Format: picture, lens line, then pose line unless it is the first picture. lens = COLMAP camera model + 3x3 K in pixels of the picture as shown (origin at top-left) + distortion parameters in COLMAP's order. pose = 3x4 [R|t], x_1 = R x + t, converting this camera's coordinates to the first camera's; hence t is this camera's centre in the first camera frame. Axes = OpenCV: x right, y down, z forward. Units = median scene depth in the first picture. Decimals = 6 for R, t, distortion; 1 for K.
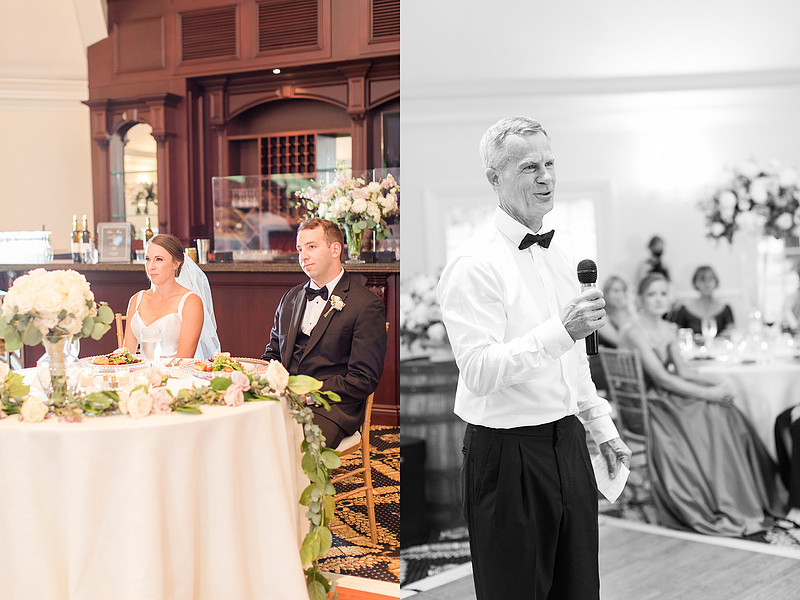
lens RADIAL K [[1108.0, 0, 400.0], [0, 1108.0, 300.0], [0, 0, 1]] dist [-0.306599, -0.028715]
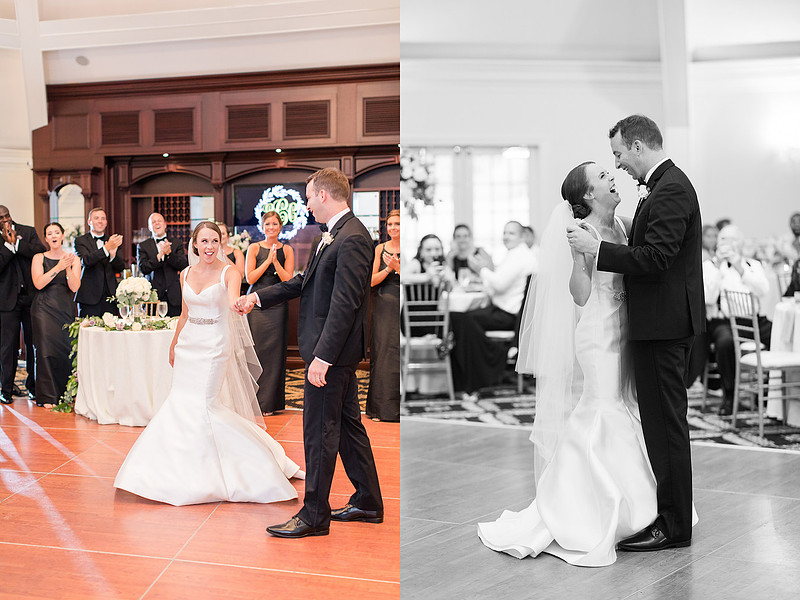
lens RADIAL K [[1108.0, 0, 400.0], [0, 1108.0, 300.0], [0, 0, 1]] dist [-0.306599, -0.028715]
pose [[0.986631, -0.000262, 0.162971, -0.033852], [0.002935, 0.999865, -0.016157, 0.023286], [-0.162945, 0.016419, 0.986498, -0.566510]]
